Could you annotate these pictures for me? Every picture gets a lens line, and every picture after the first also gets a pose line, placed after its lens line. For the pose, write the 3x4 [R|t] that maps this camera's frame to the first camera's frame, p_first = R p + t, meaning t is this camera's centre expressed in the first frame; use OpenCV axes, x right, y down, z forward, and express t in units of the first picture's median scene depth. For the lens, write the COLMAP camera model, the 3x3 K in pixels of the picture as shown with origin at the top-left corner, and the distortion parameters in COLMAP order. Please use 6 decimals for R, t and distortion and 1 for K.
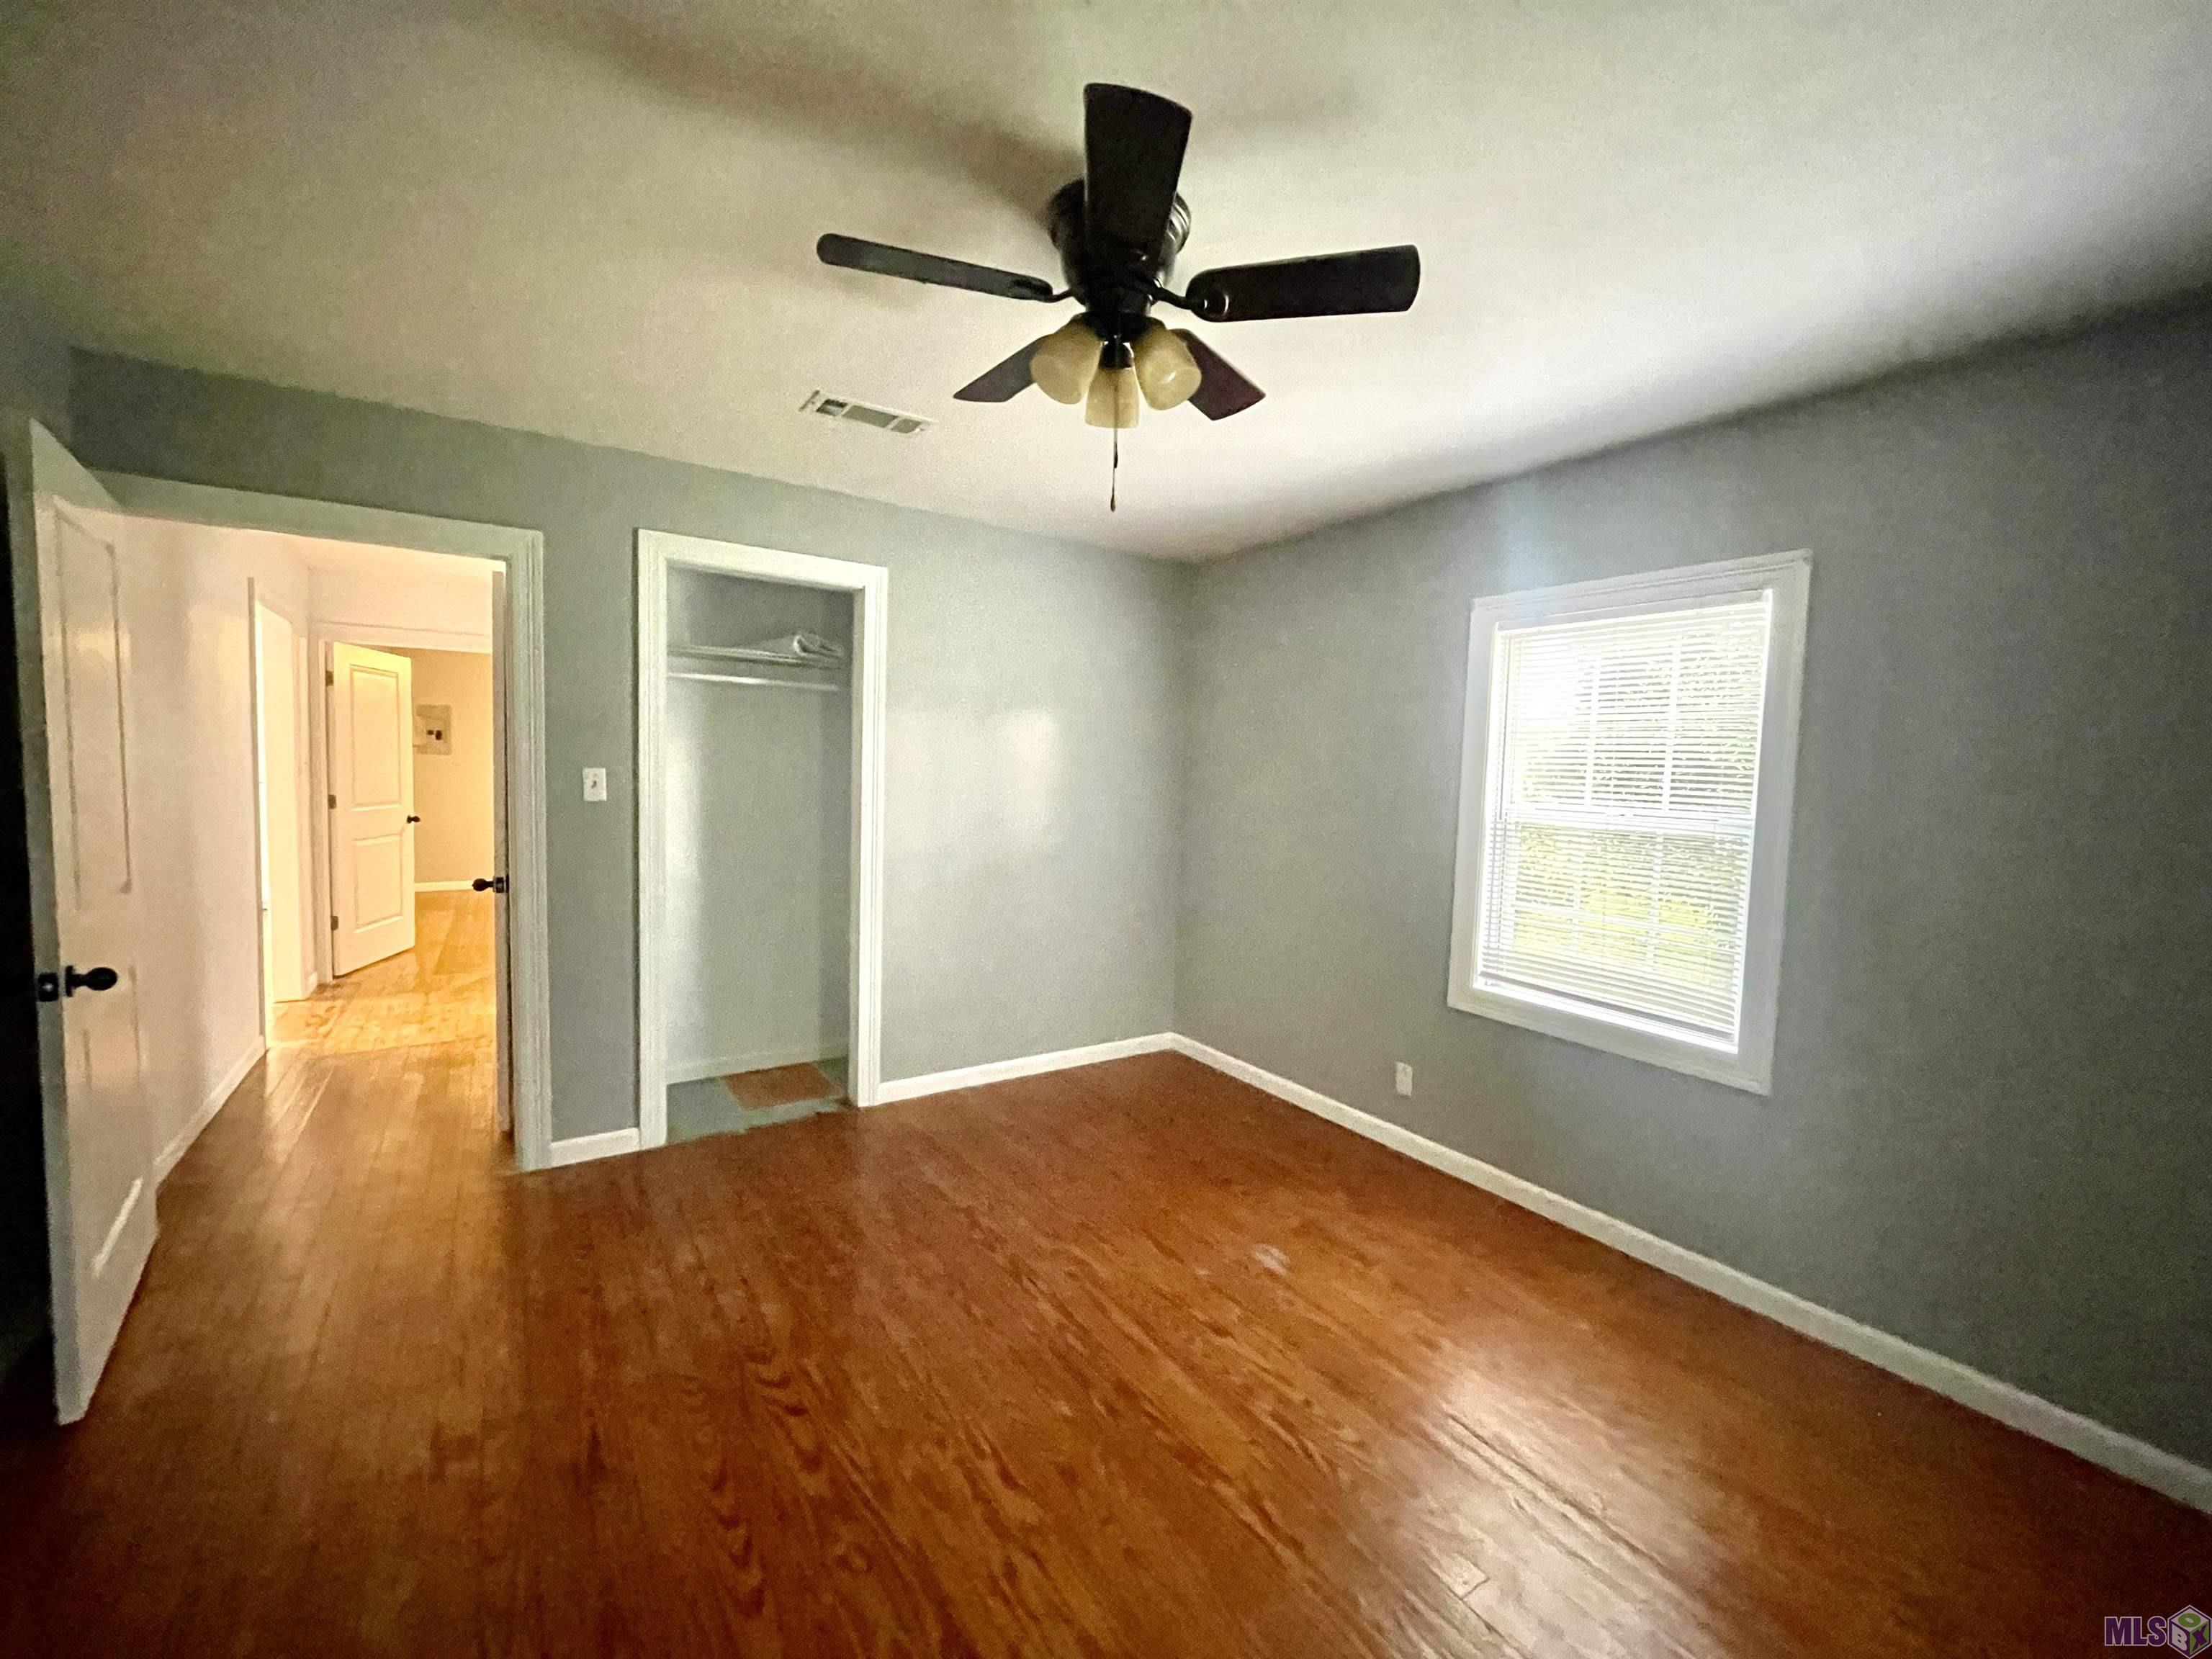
lens RADIAL K [[909.9, 0, 1105.5], [0, 909.9, 826.2], [0, 0, 1]] dist [-0.001338, -0.000282]
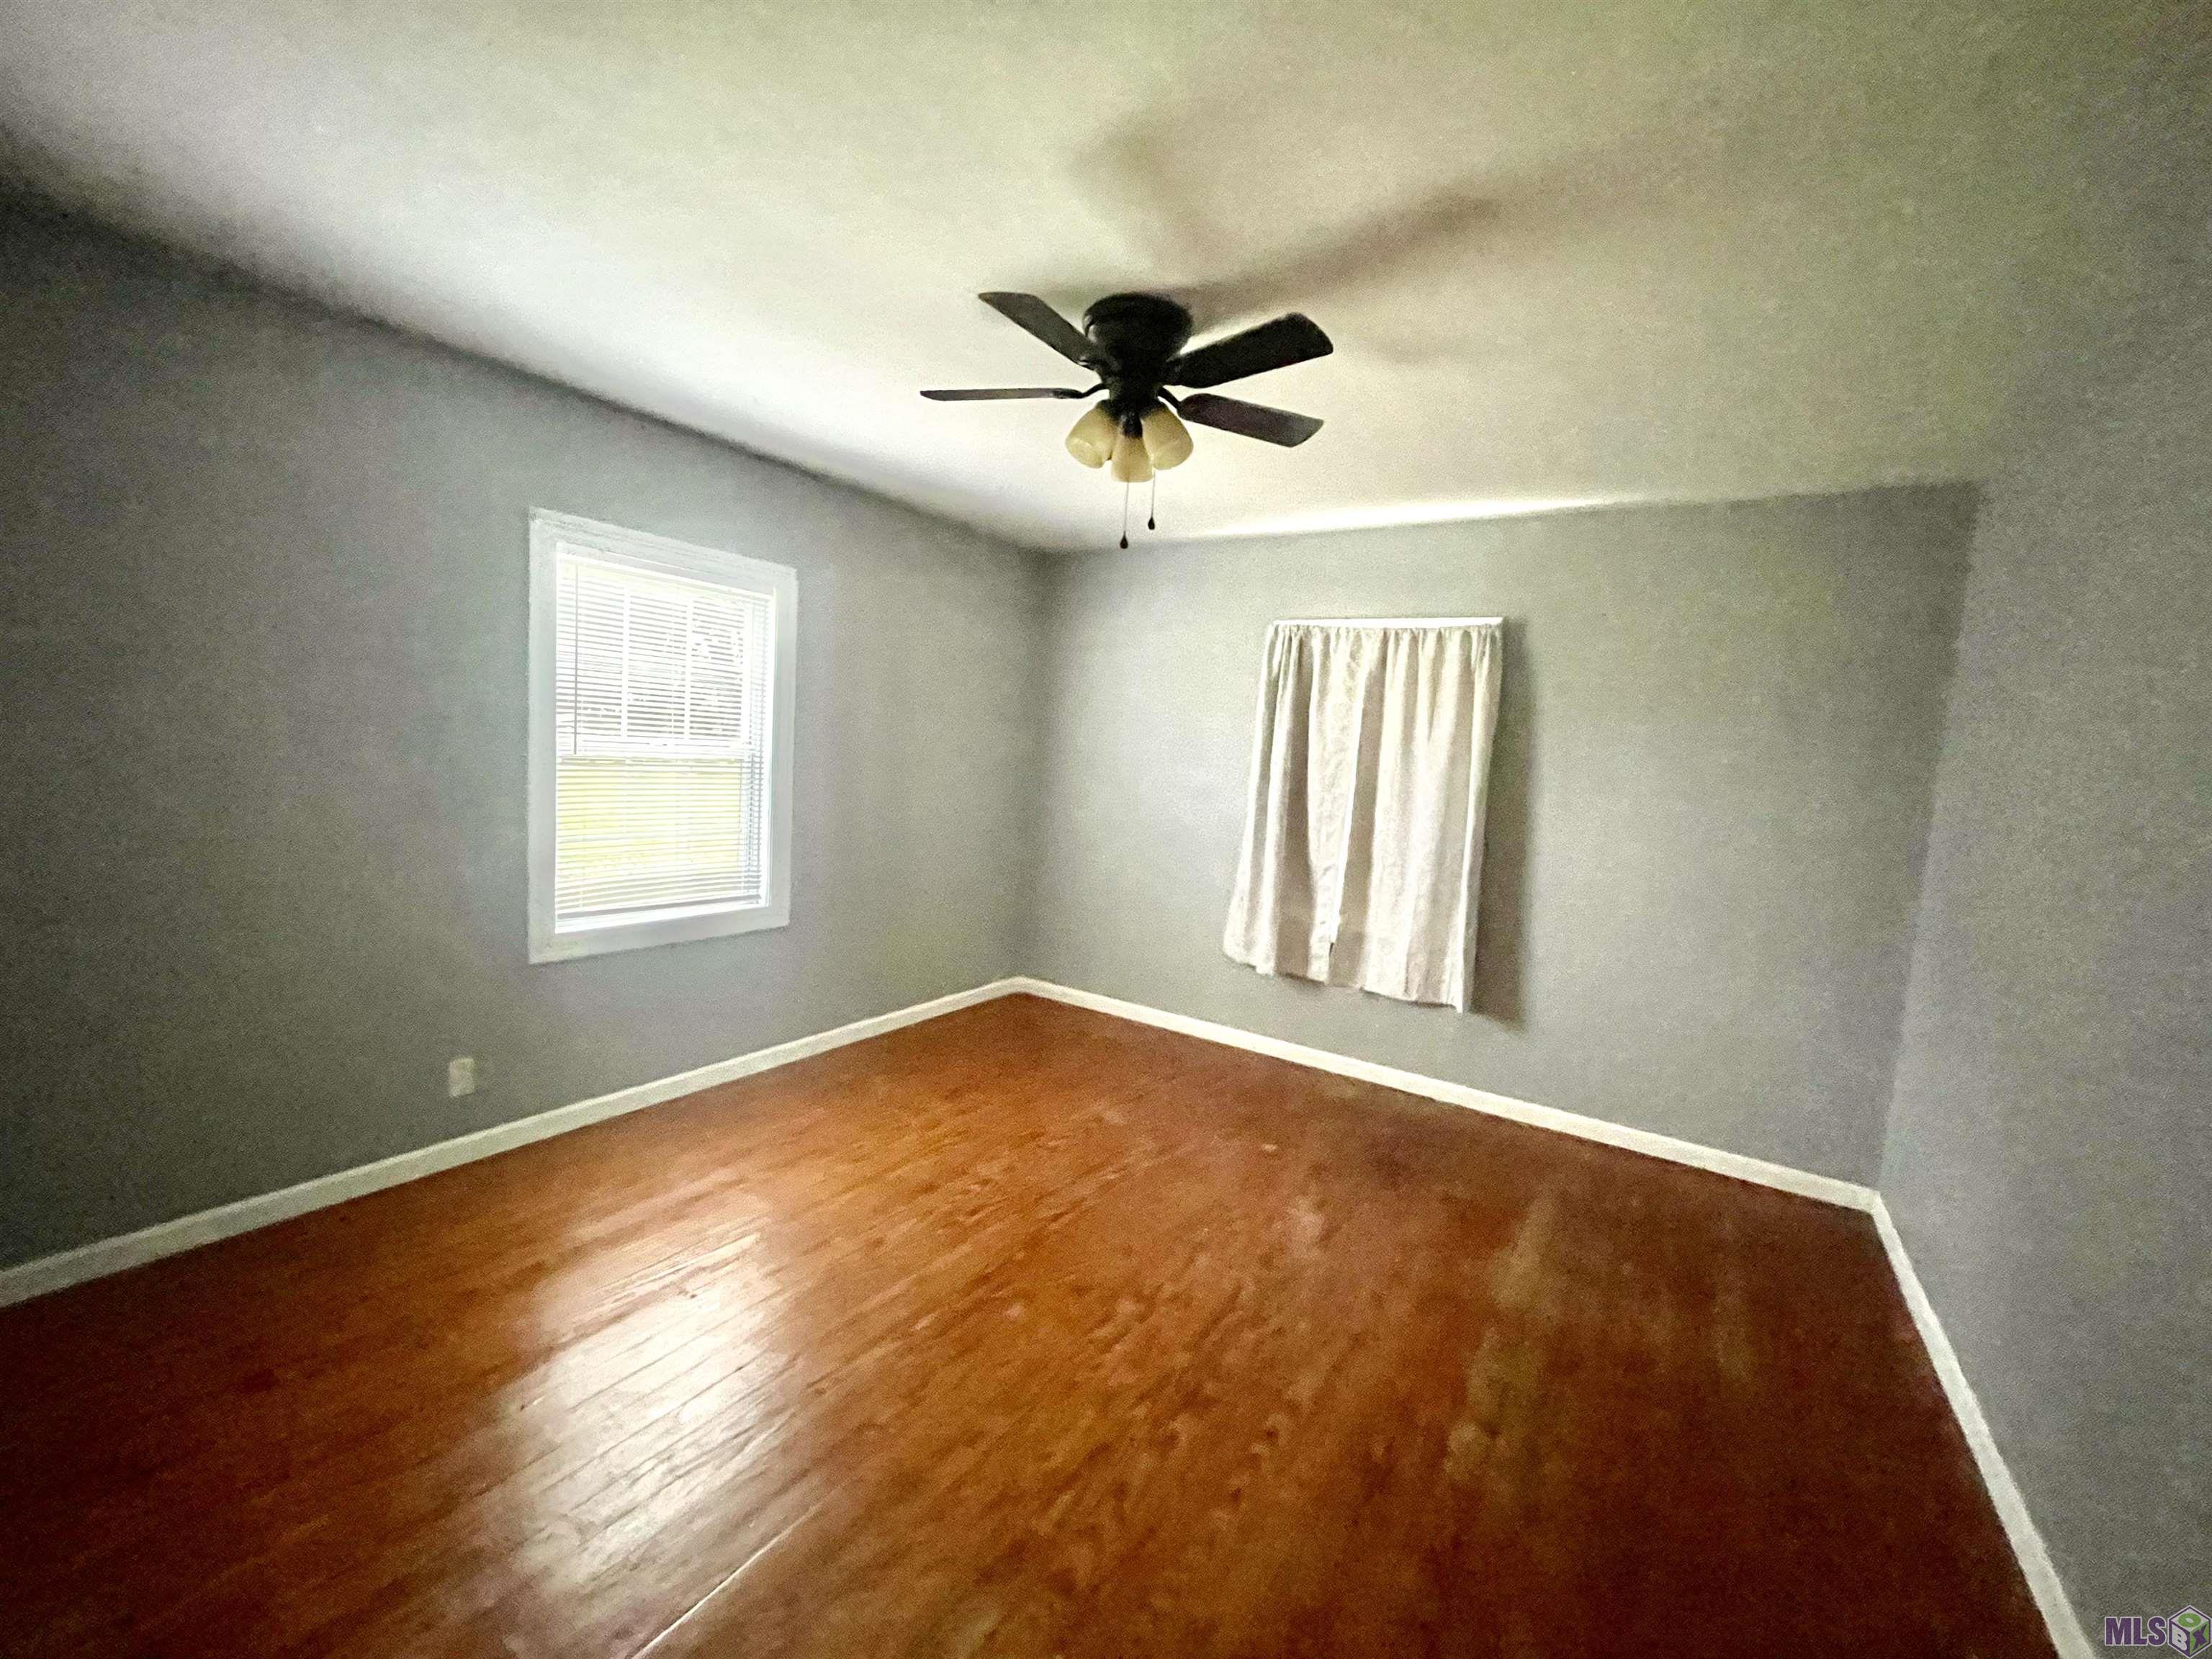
lens RADIAL K [[909.9, 0, 1105.5], [0, 909.9, 826.2], [0, 0, 1]] dist [-0.001338, -0.000282]
pose [[-0.401559, -0.140702, 0.904960, -0.845640], [-0.017796, 0.989140, 0.145893, -0.102411], [-0.915660, 0.042481, -0.399702, 1.084877]]
